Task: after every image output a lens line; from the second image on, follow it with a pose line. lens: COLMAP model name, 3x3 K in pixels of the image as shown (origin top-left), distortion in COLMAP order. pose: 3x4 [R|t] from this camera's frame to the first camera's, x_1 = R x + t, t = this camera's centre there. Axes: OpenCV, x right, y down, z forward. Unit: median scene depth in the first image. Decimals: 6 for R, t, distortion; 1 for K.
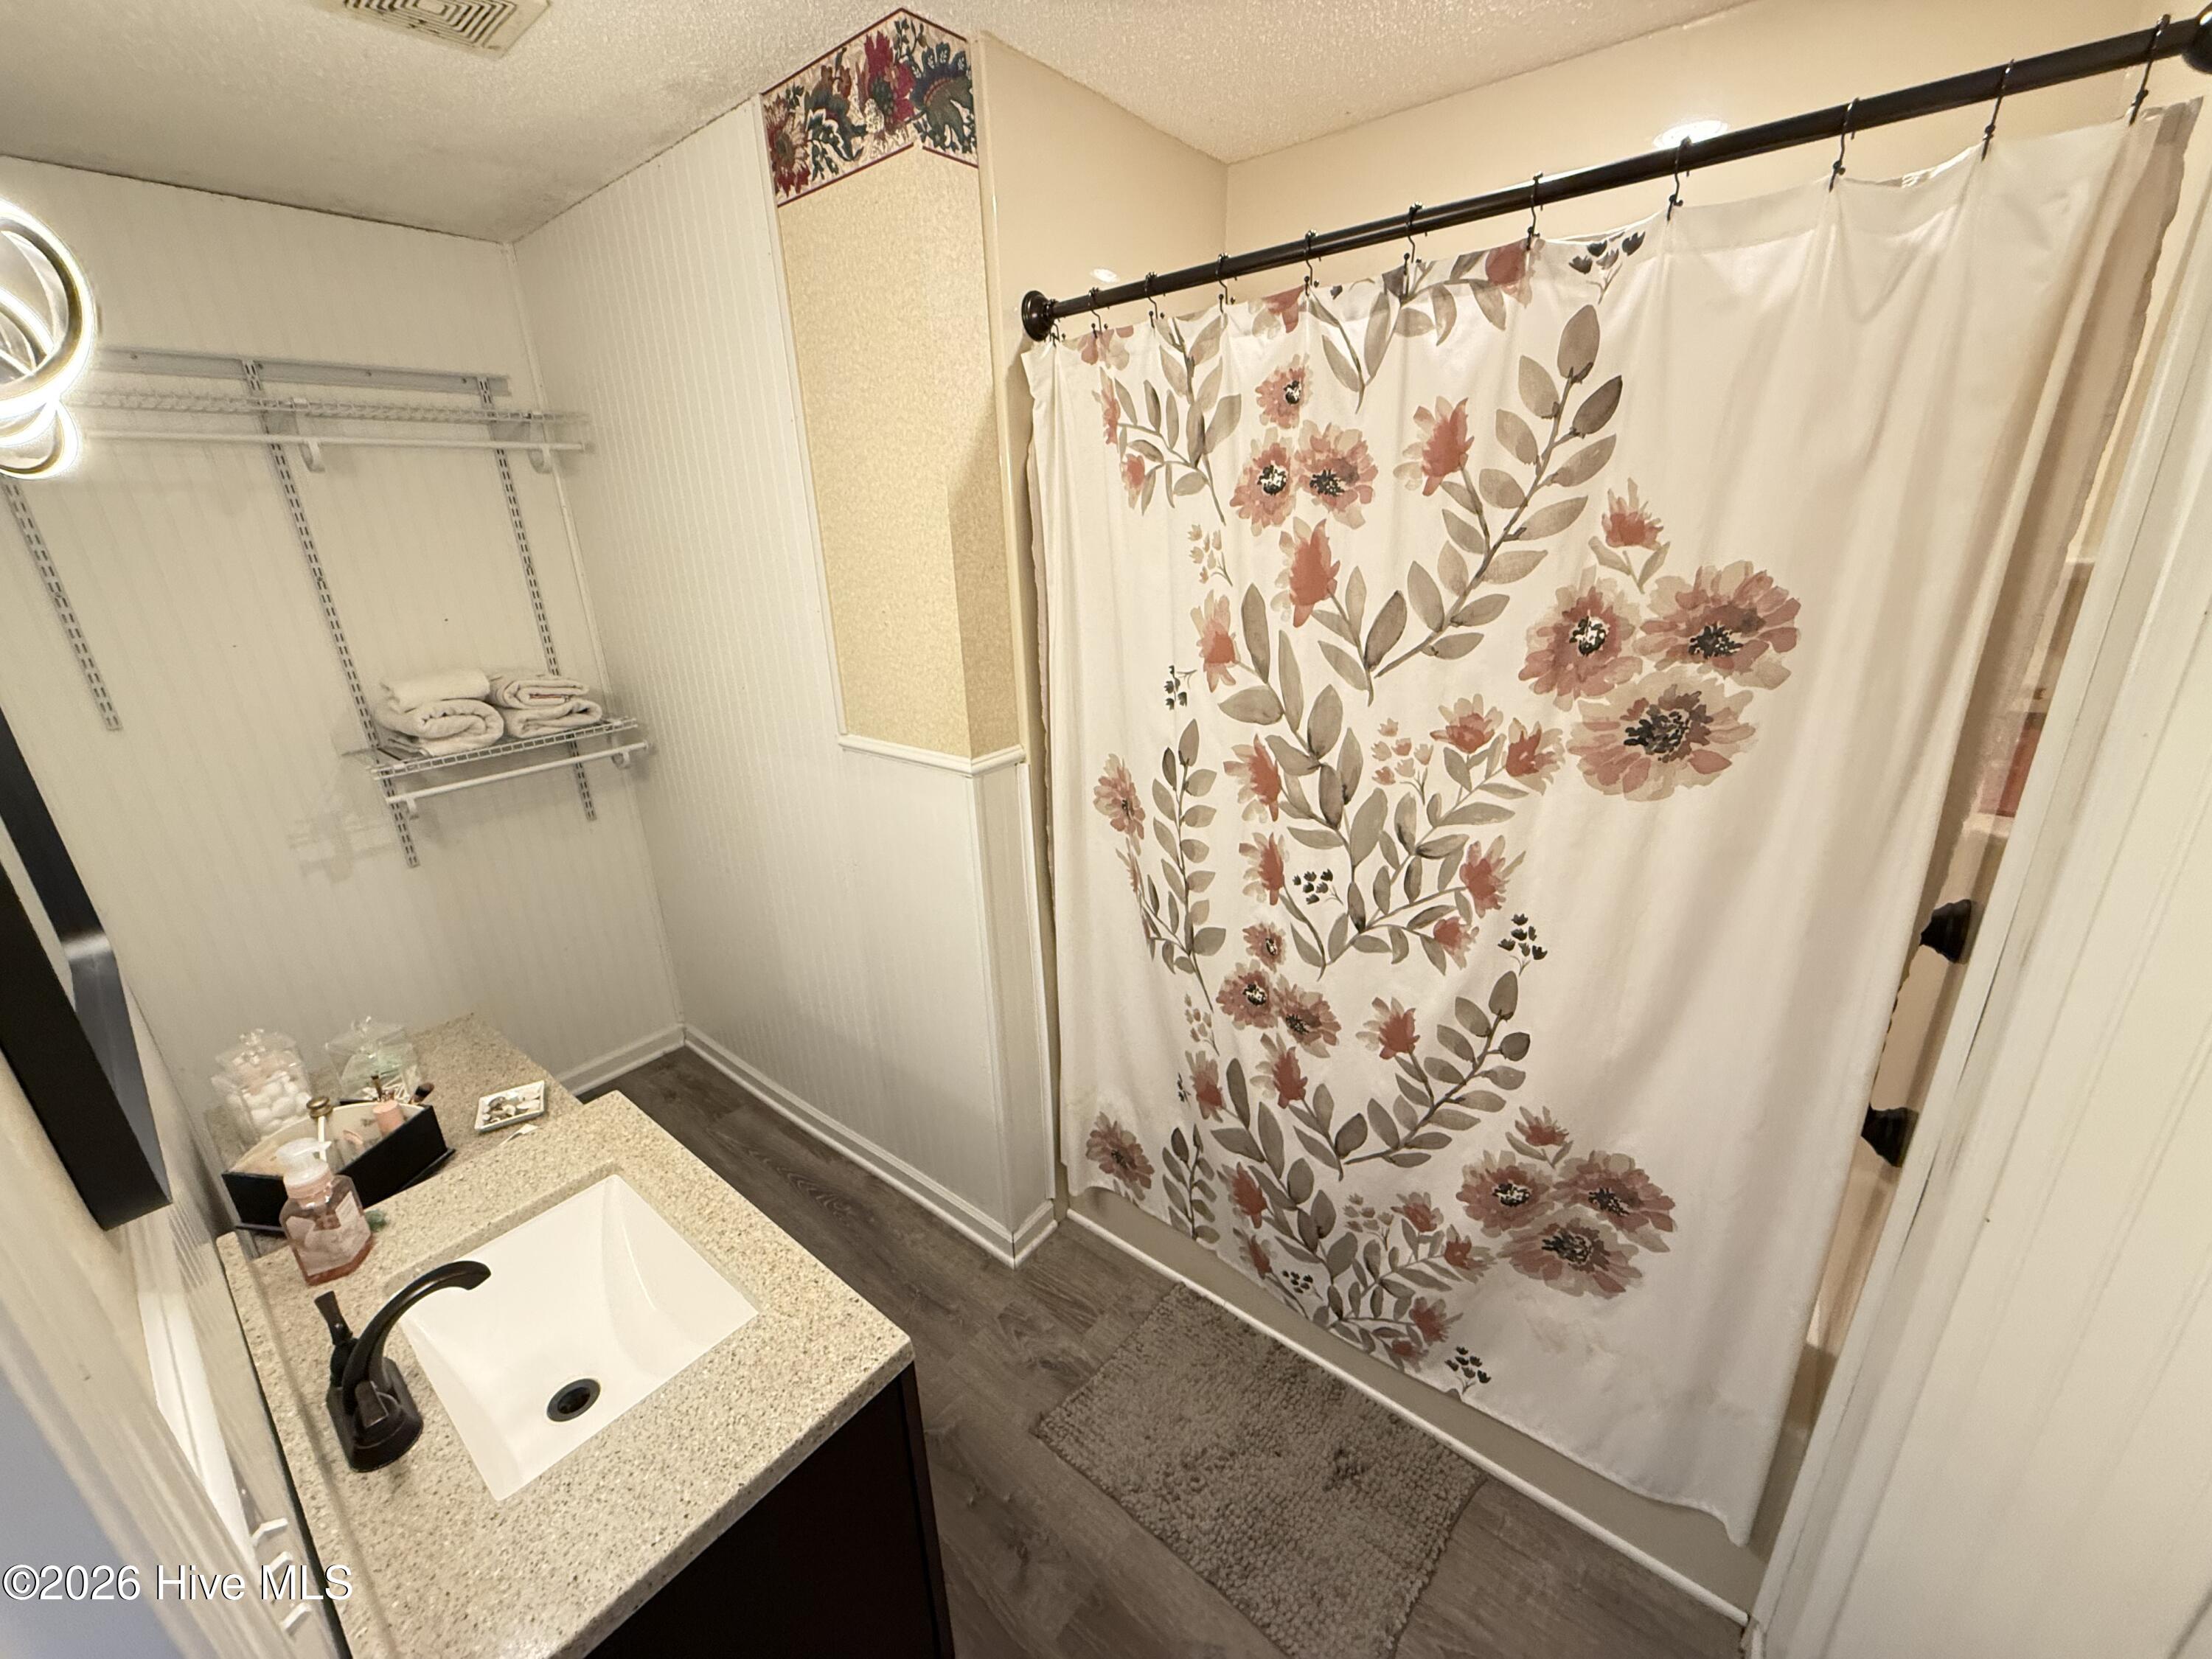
lens RADIAL K [[877.1, 0, 1102.0], [0, 877.1, 829.7], [0, 0, 1]] dist [-0.000135, -0.000037]
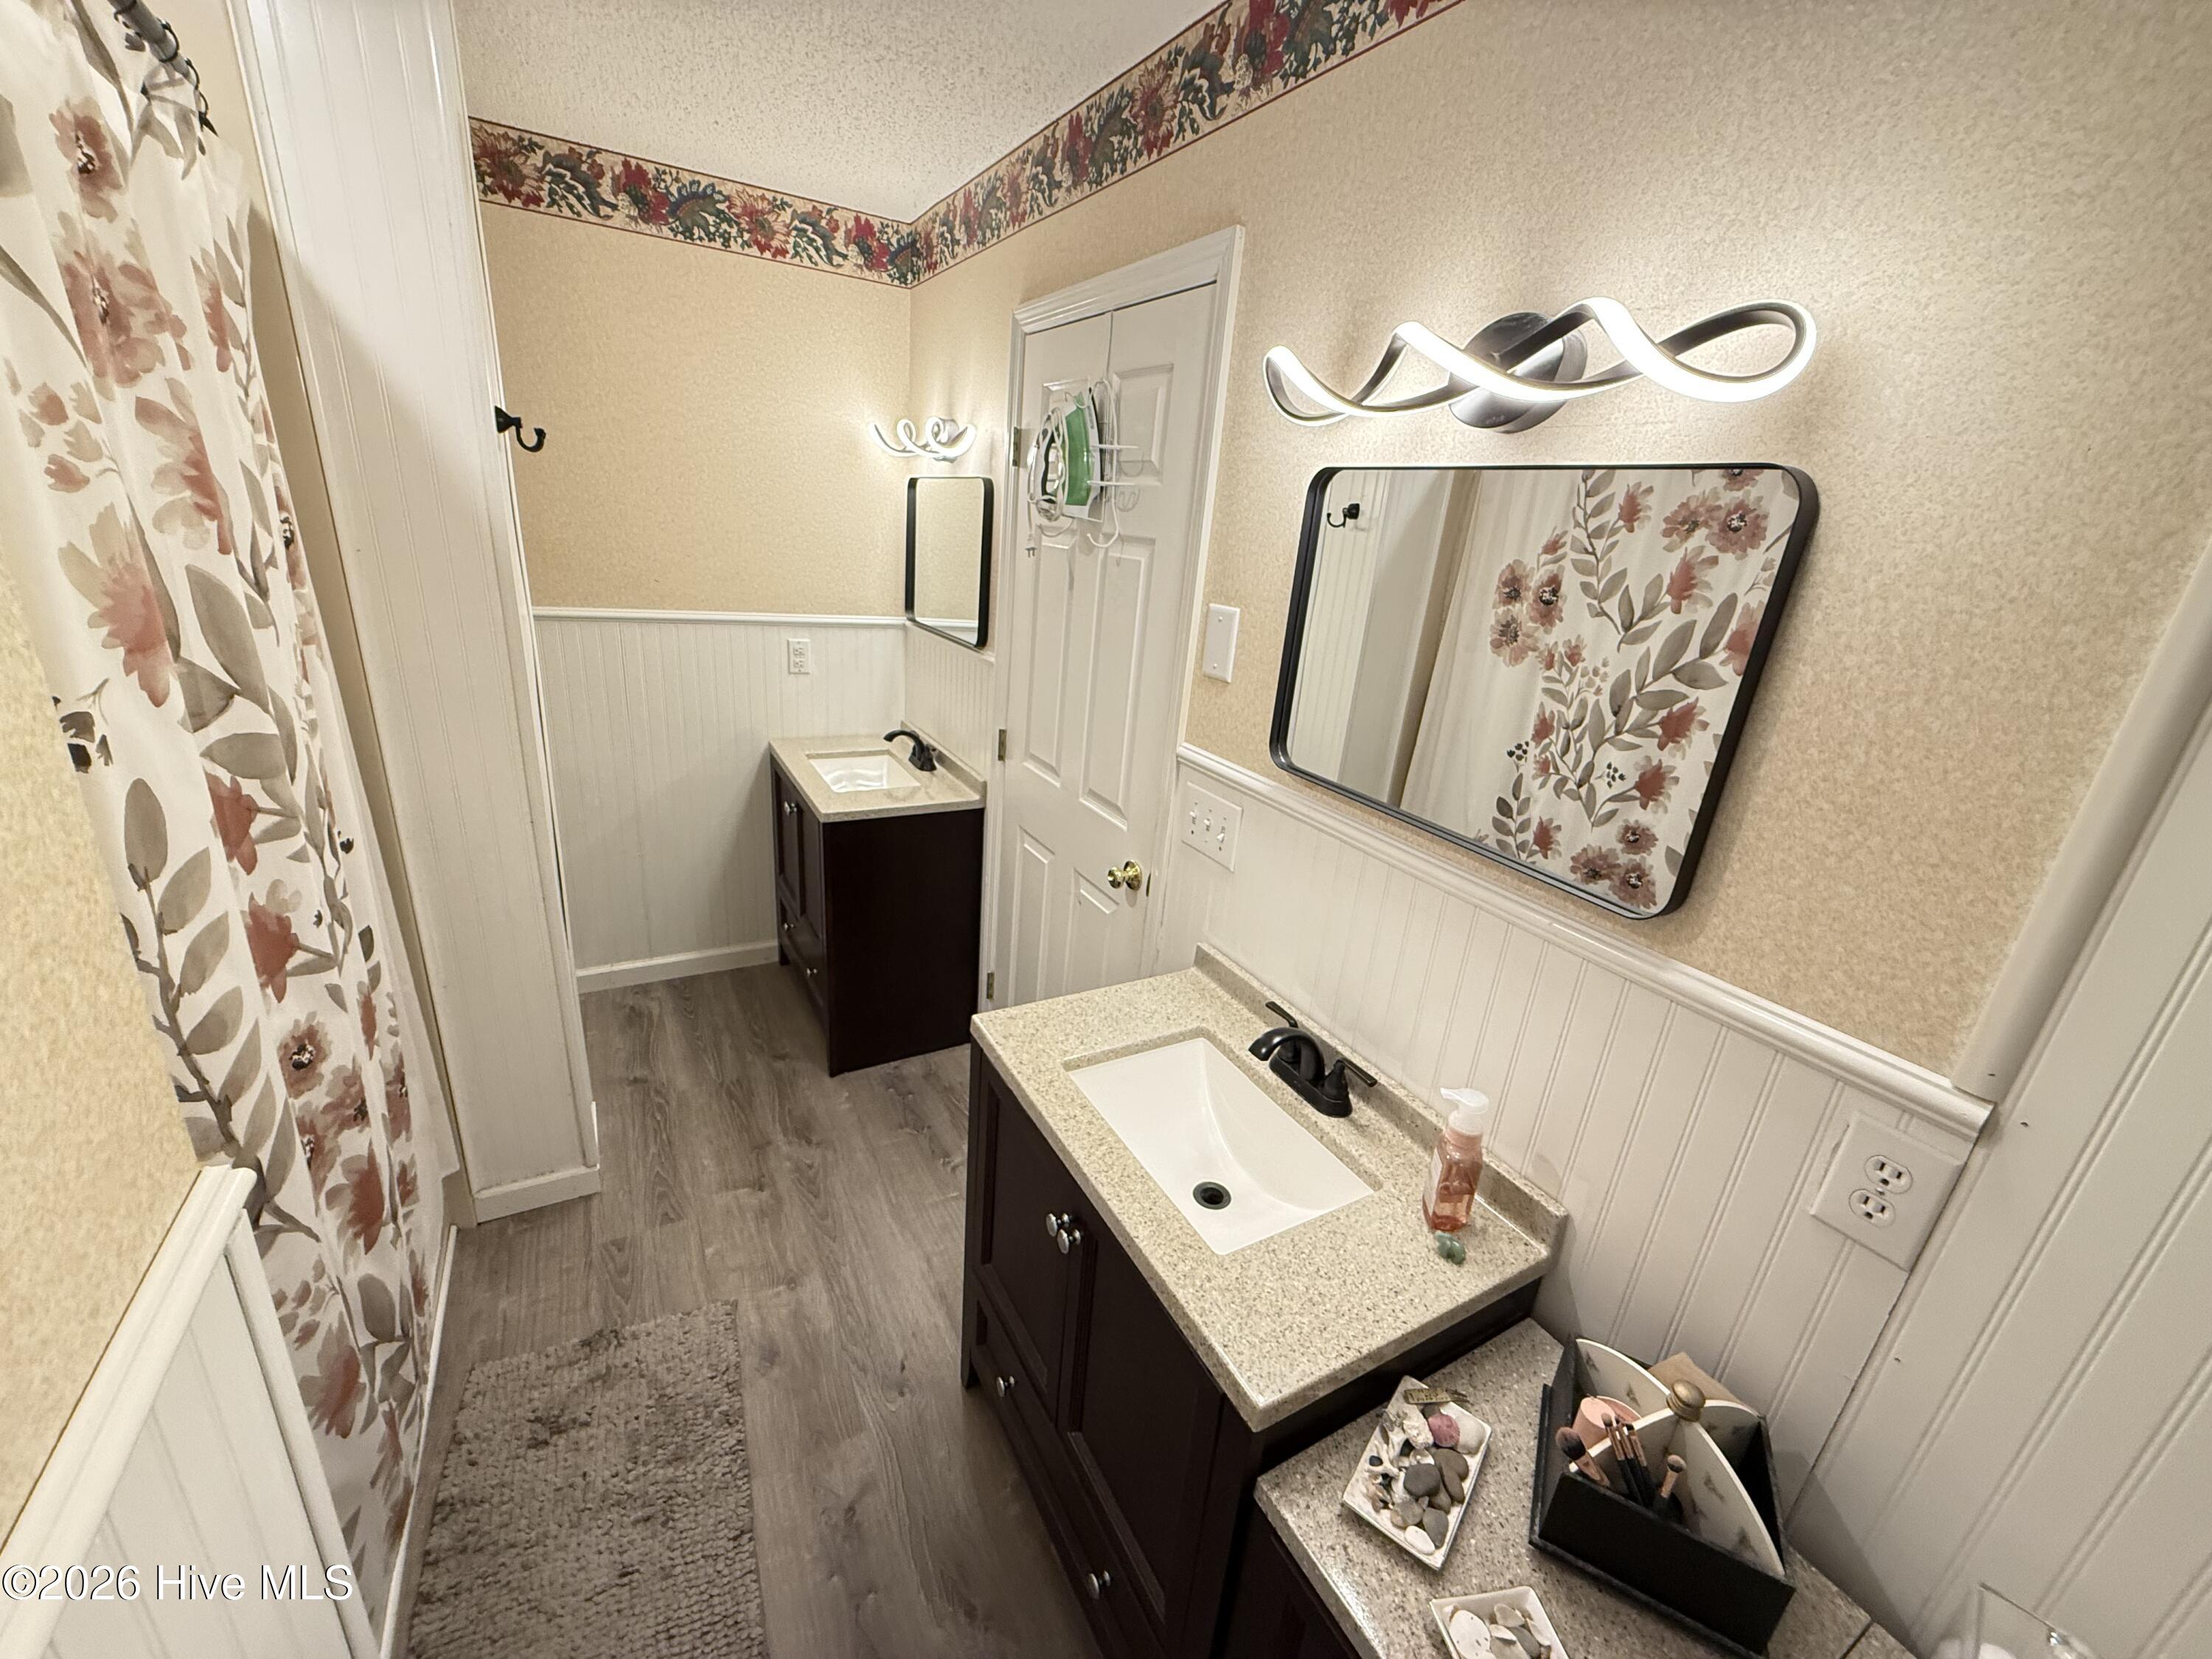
lens RADIAL K [[887.7, 0, 1098.7], [0, 887.7, 826.6], [0, 0, 1]] dist [0.002821, 0.000195]
pose [[-0.930490, -0.154938, 0.331936, -0.540239], [0.080254, 0.797910, 0.597411, -0.346036], [-0.357417, 0.582524, -0.730013, 1.139962]]
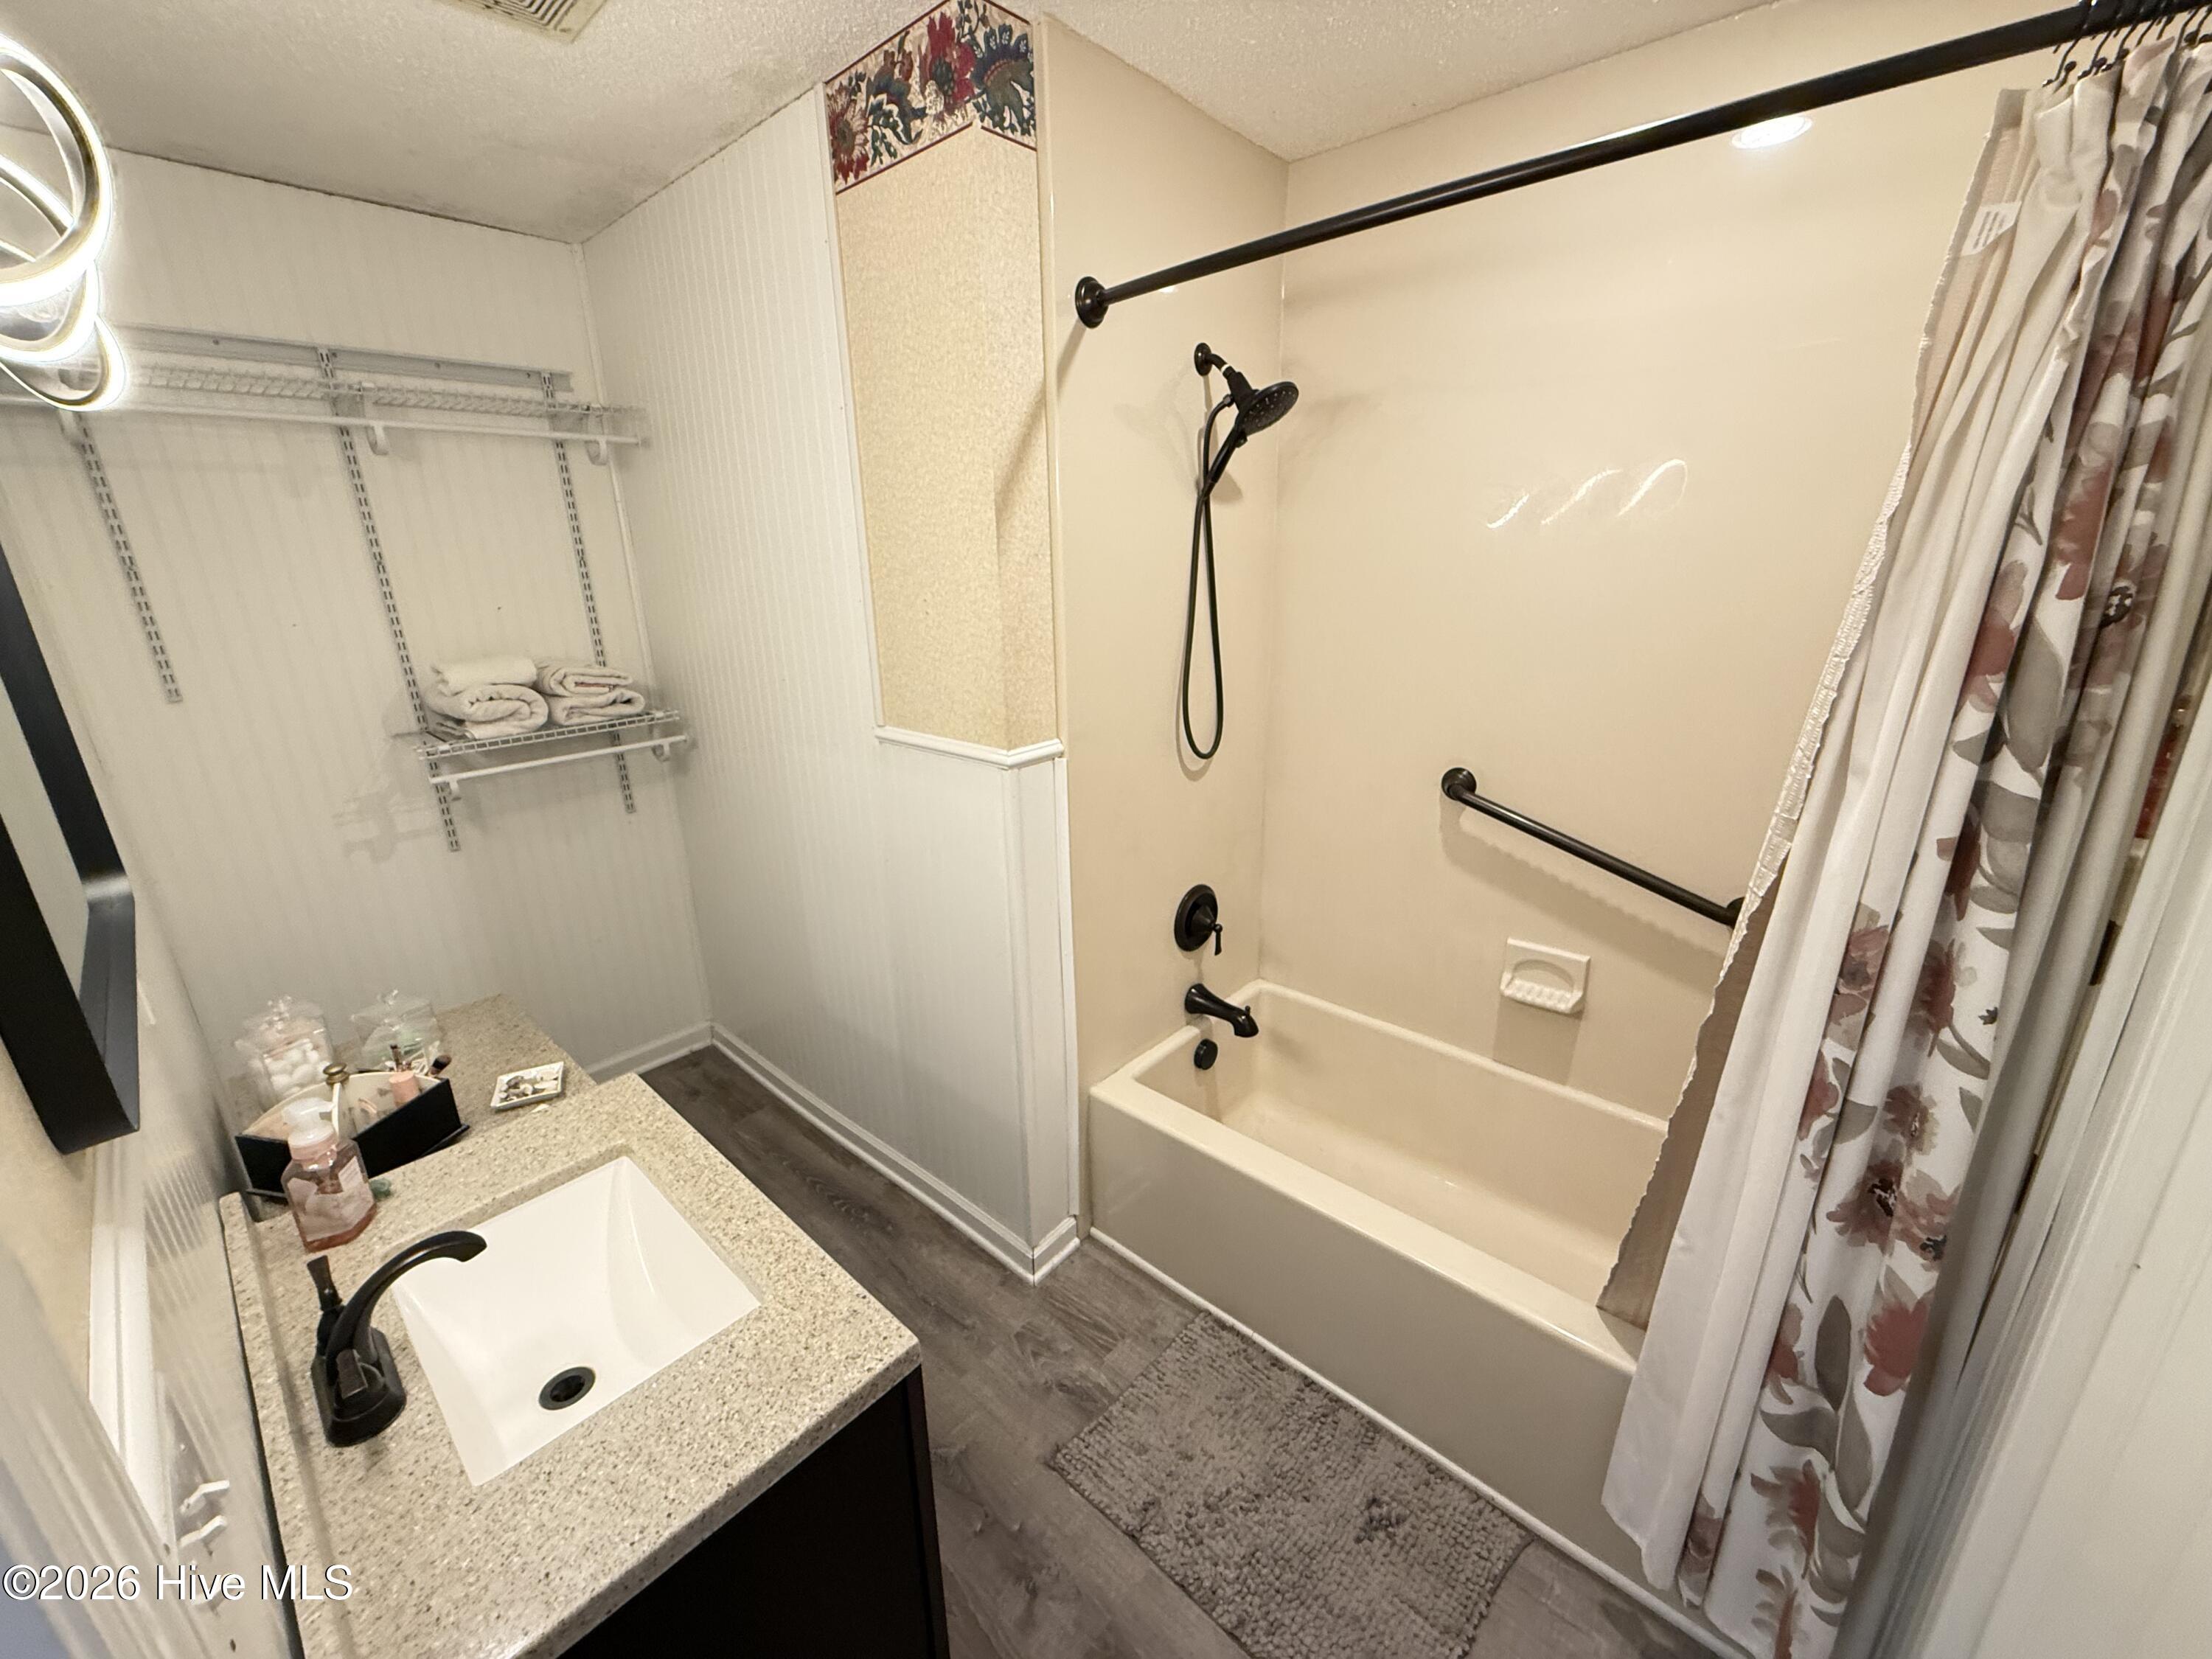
lens RADIAL K [[876.8, 0, 1102.9], [0, 876.8, 829.2], [0, 0, 1]] dist [0.000134, -0.000144]
pose [[0.998638, 0.032076, -0.041141, -0.000664], [-0.033373, 0.998955, -0.031235, 0.036734], [0.040096, 0.032565, 0.998665, 0.035258]]
